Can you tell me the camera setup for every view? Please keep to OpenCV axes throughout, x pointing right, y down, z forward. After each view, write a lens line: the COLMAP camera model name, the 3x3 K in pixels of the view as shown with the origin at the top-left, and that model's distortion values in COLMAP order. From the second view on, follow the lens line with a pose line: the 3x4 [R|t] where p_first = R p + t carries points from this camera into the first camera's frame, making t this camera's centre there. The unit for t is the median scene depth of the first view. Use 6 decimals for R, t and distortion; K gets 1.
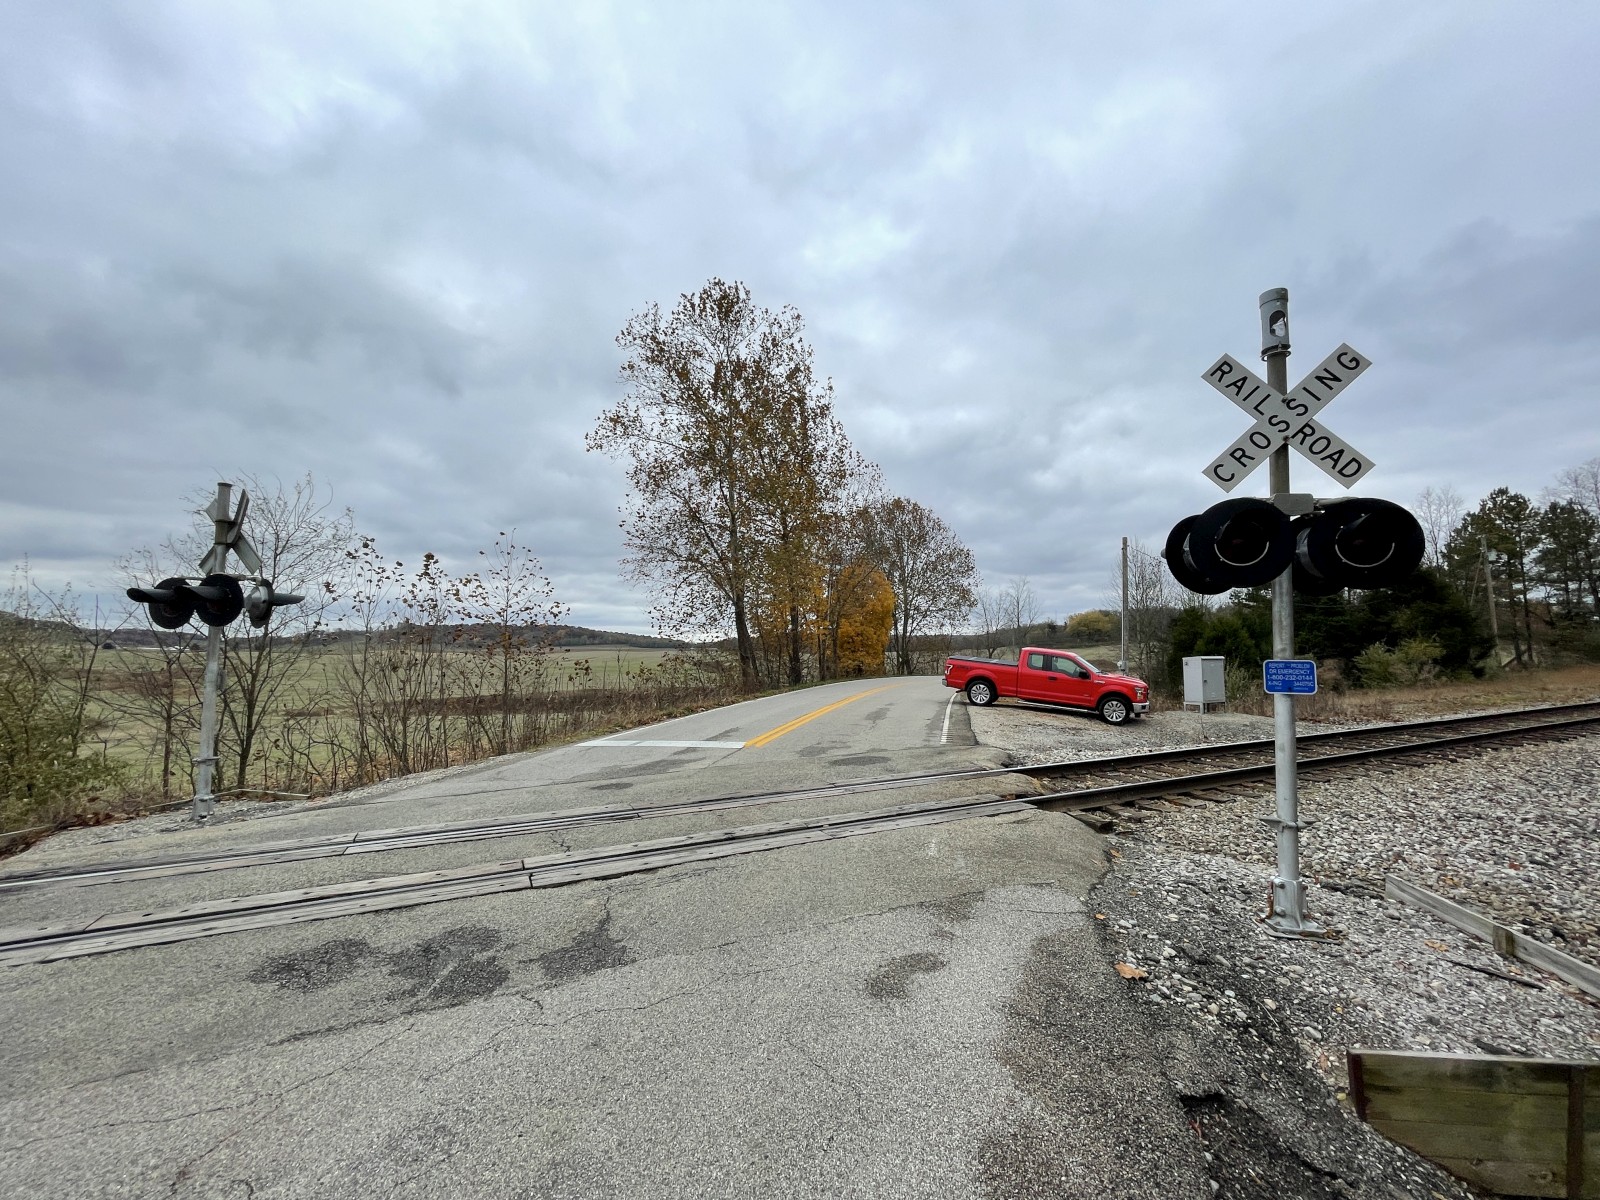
lens RADIAL K [[647.2, 0, 802.4], [0, 647.2, 601.1], [0, 0, 1]] dist [-0.000455, -0.001319]
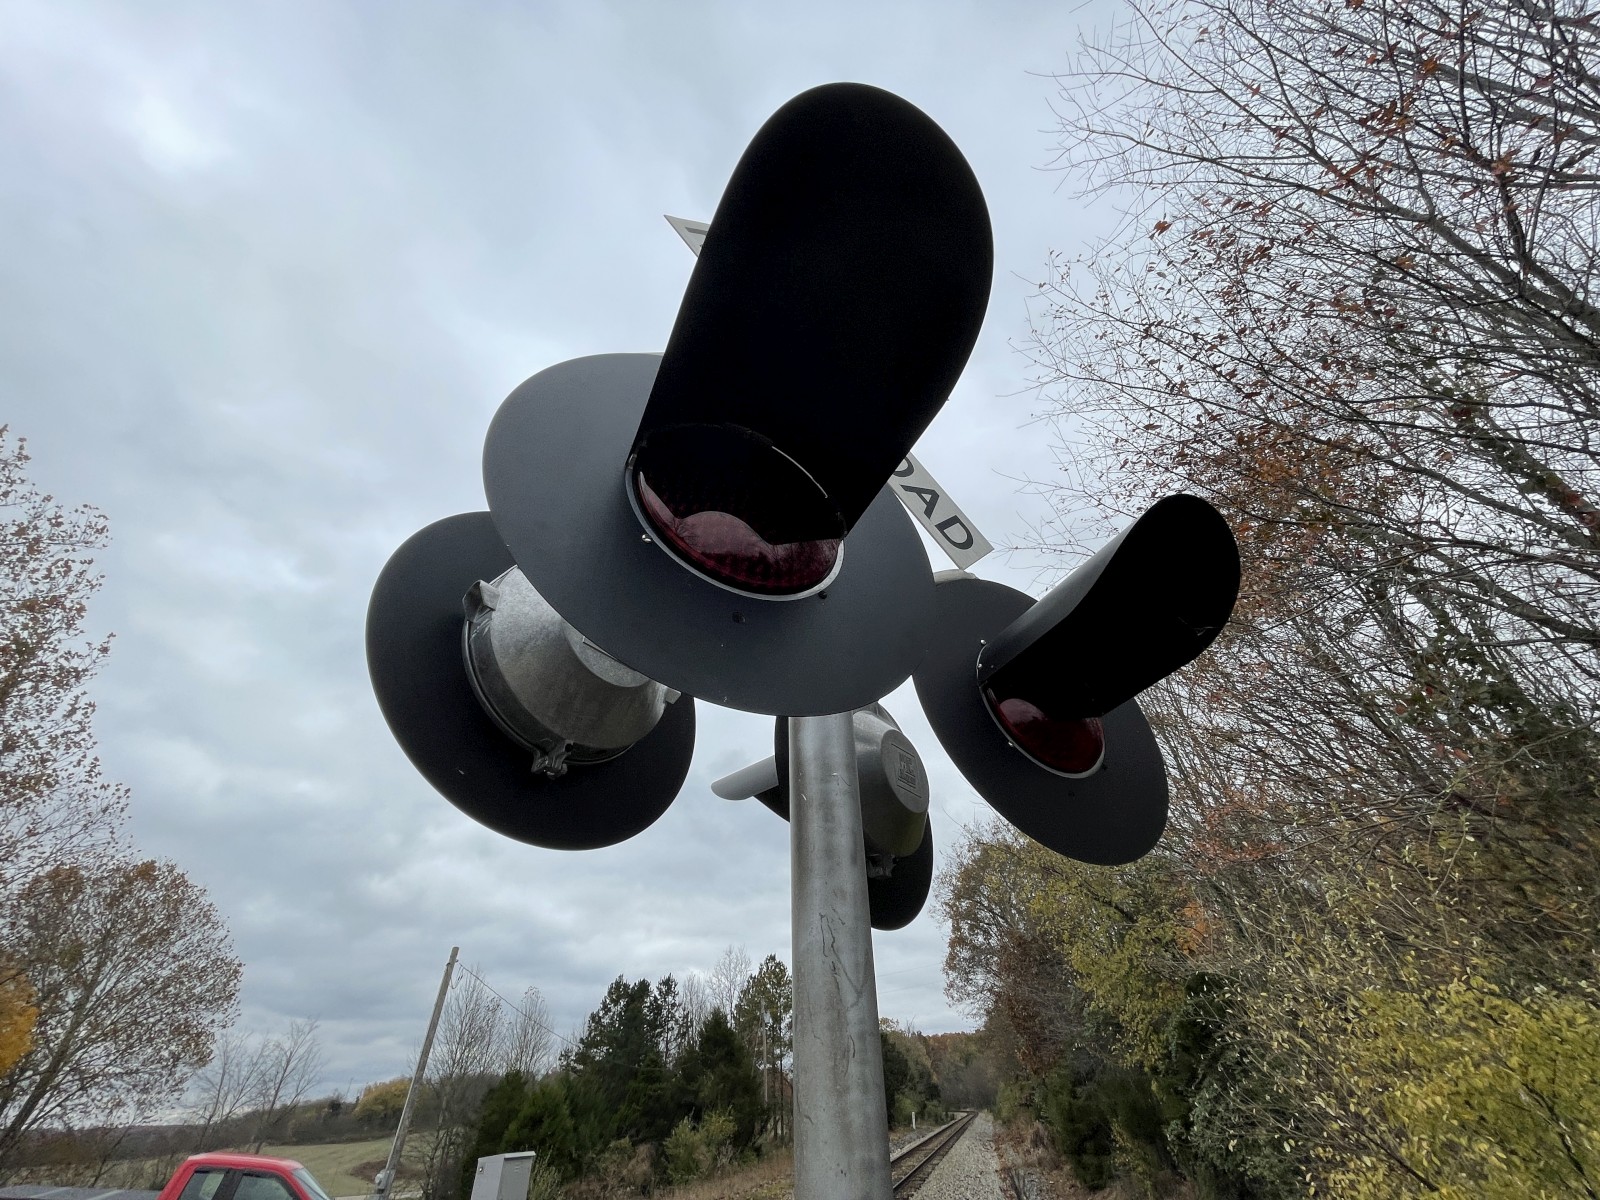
lens RADIAL K [[647.2, 0, 806.5], [0, 647.2, 600.7], [0, 0, 1]] dist [-0.000455, -0.001319]
pose [[0.631867, 0.460940, 0.623120, 0.074604], [-0.011411, 0.809391, -0.587159, 0.005973], [-0.774993, 0.363896, 0.516687, 0.114021]]
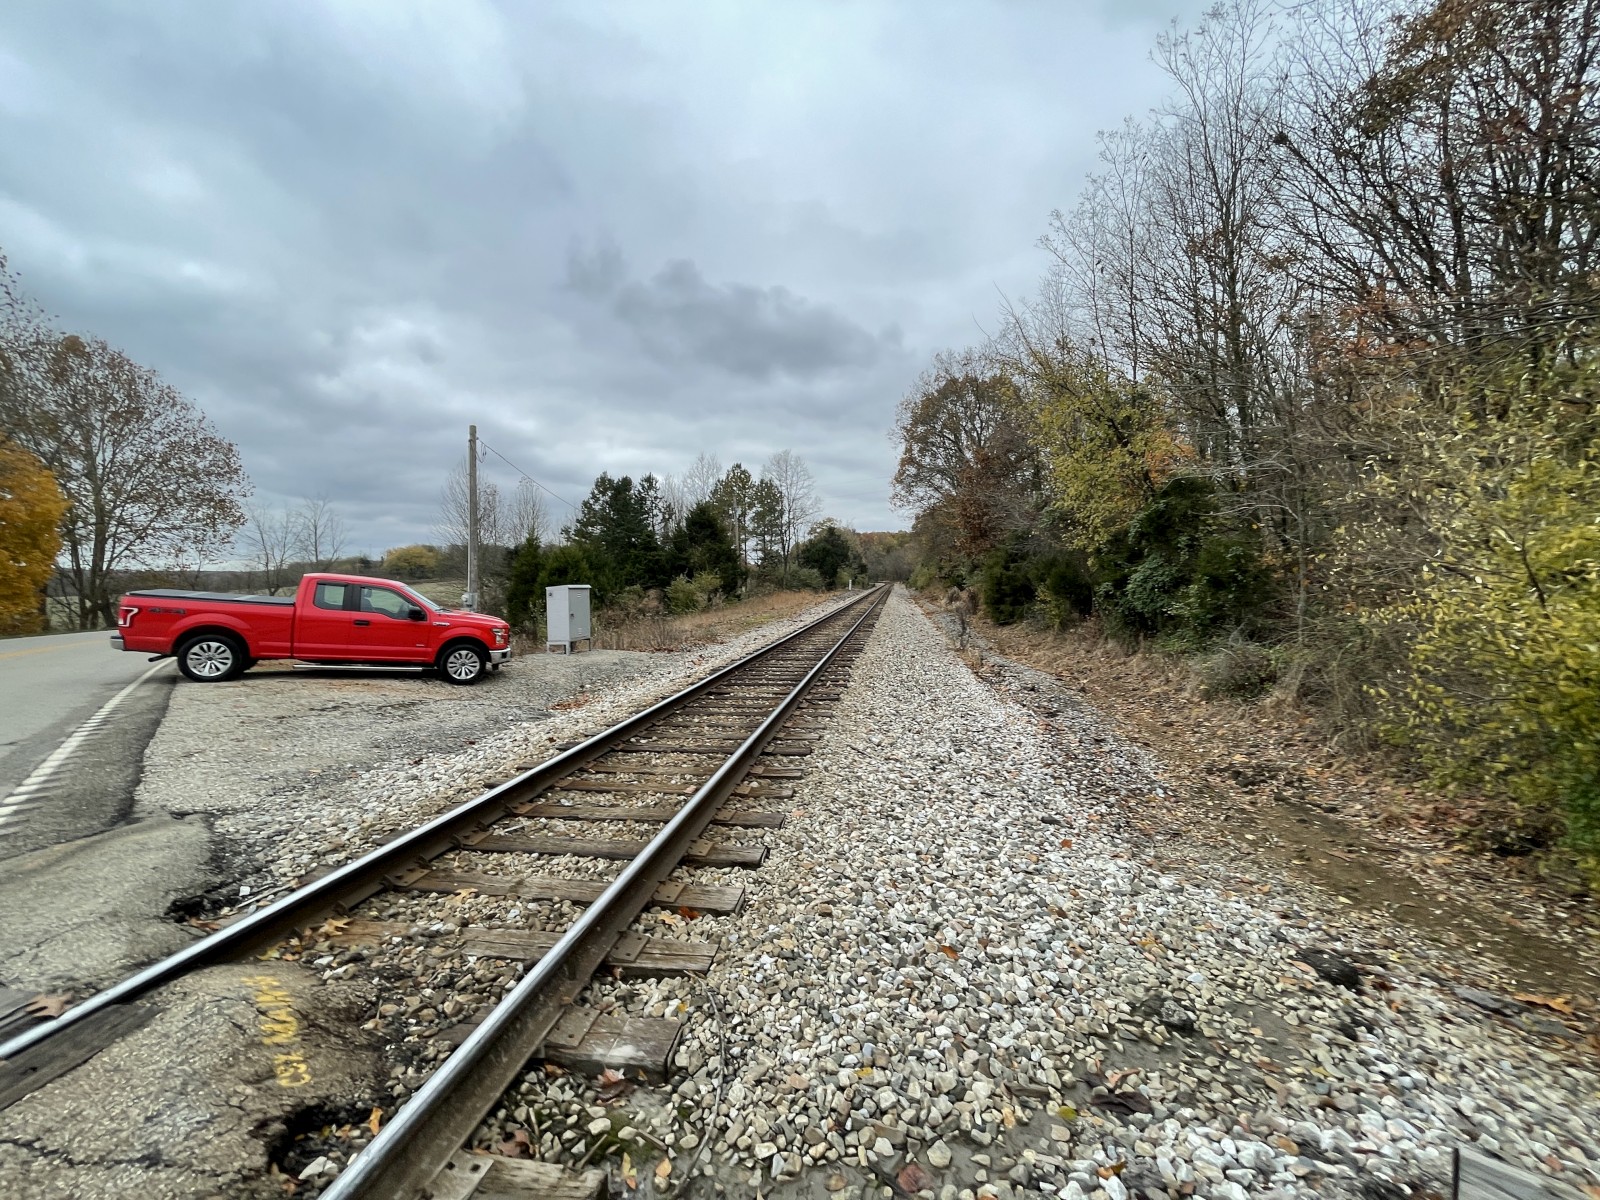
lens RADIAL K [[647.2, 0, 805.5], [0, 647.2, 607.6], [0, 0, 1]] dist [-0.000455, -0.001319]
pose [[0.569867, -0.038293, 0.820845, 0.065449], [-0.049352, 0.995516, 0.080704, 0.018660], [-0.820254, -0.086501, 0.565421, 0.164363]]
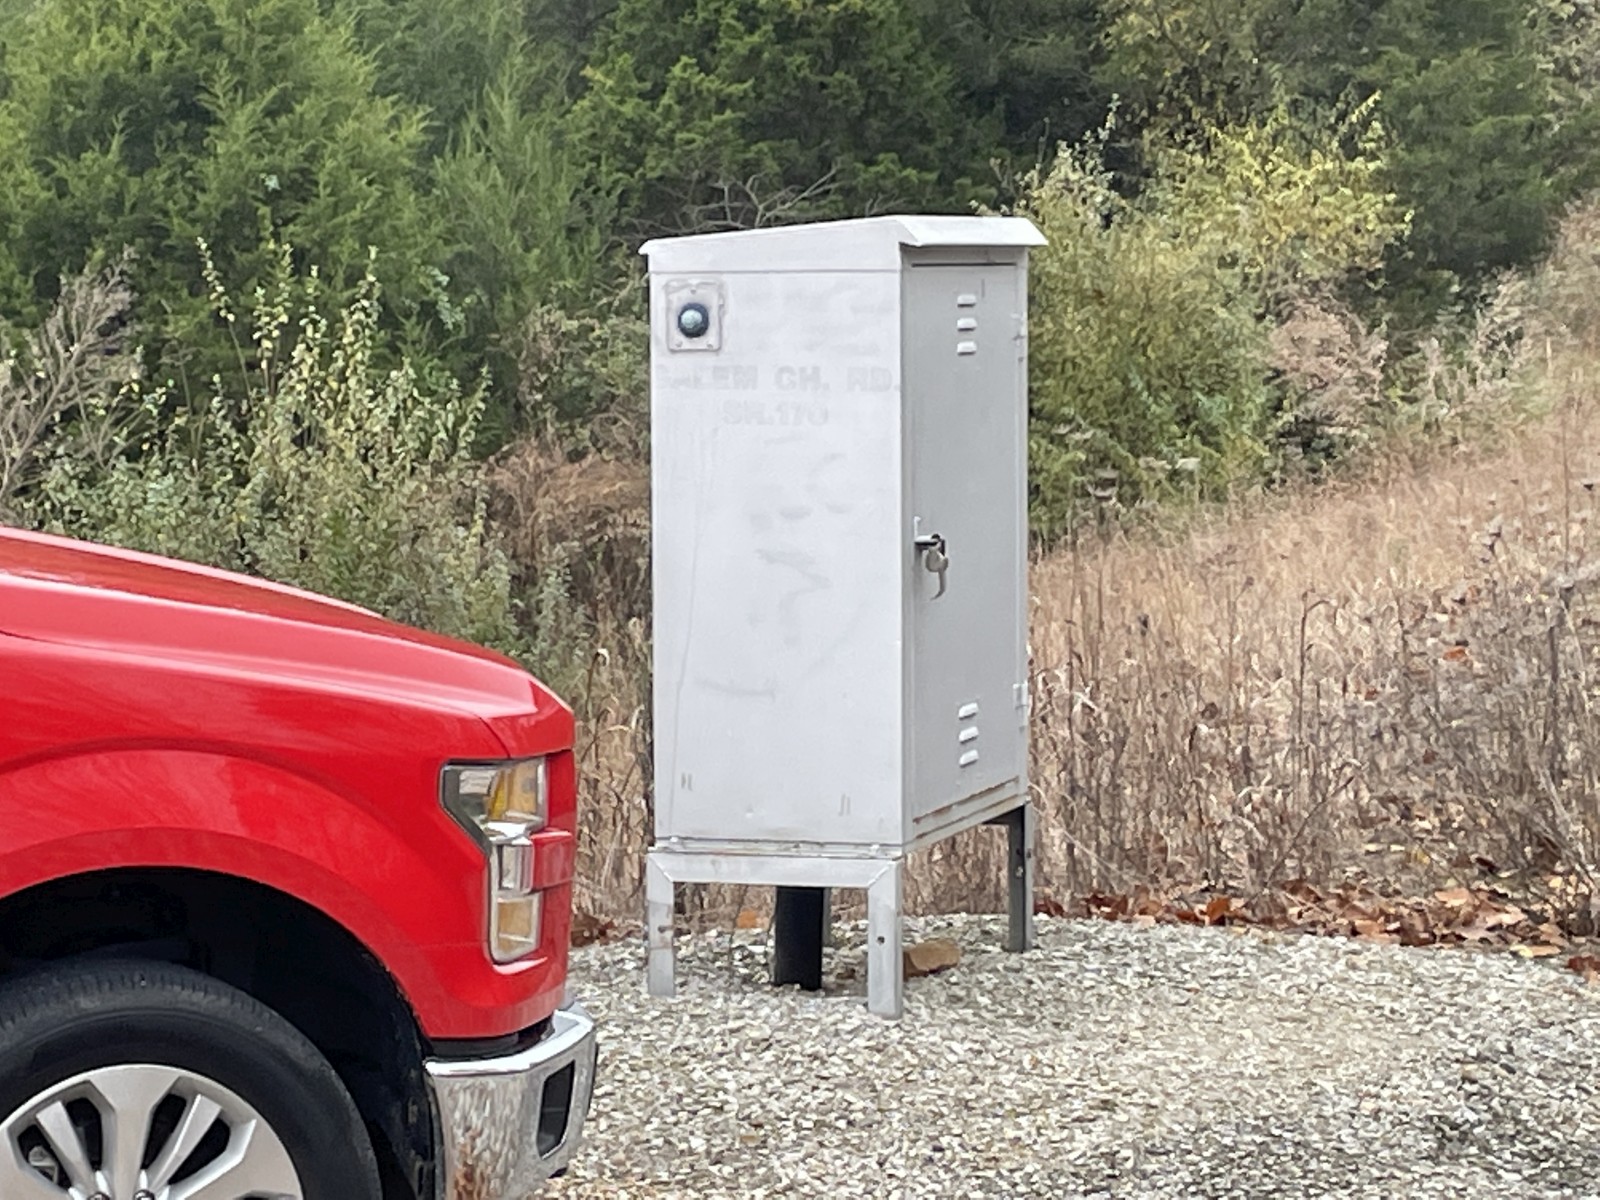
lens RADIAL K [[4836.4, 0, 800.1], [0, 4836.4, 599.9], [0, 0, 1]] dist [0.033458, 0.000000]
pose [[0.686195, -0.057338, 0.725155, 0.126316], [-0.049157, 0.990955, 0.124870, 0.035544], [-0.725755, -0.121332, 0.677169, 0.369278]]
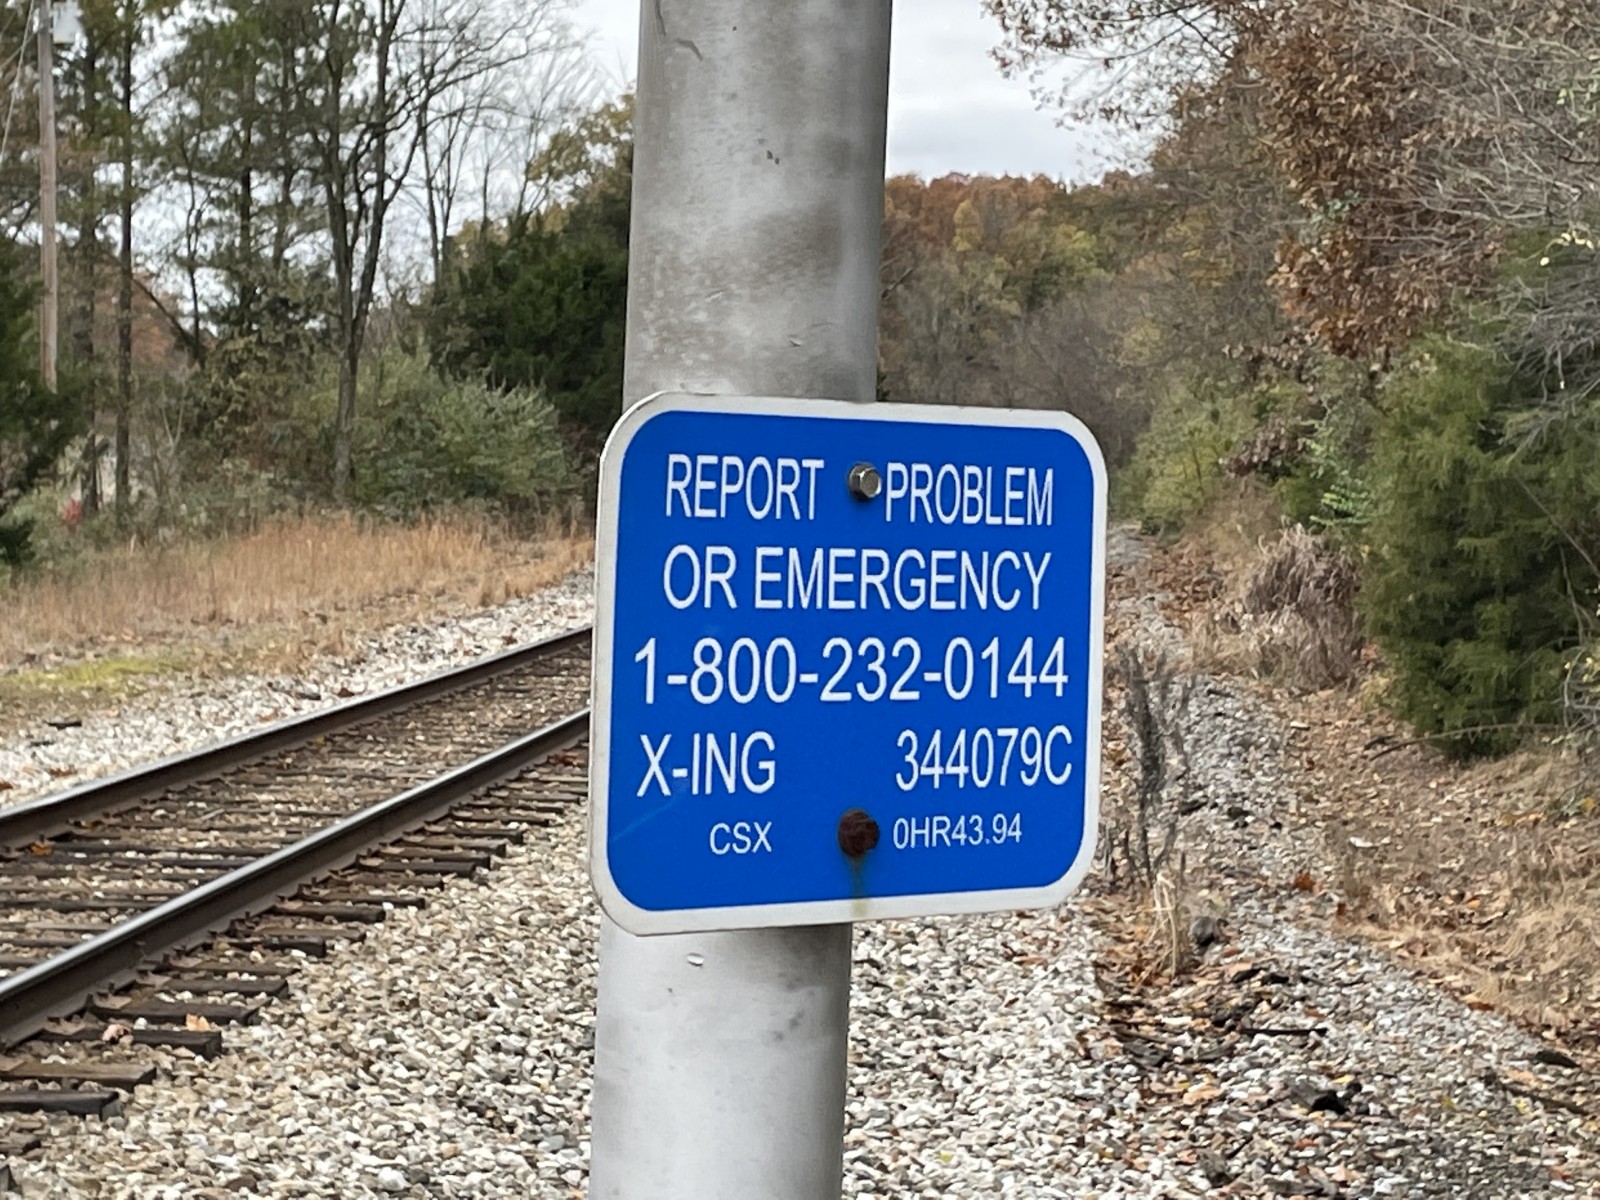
lens RADIAL K [[3910.6, 0, 802.2], [0, 3910.6, 584.4], [0, 0, 1]] dist [0.153776, 0.000000]
pose [[0.514677, -0.012060, 0.857299, 0.053058], [-0.088837, 0.993769, 0.067313, 0.010752], [-0.852769, -0.110805, 0.510399, 0.103506]]
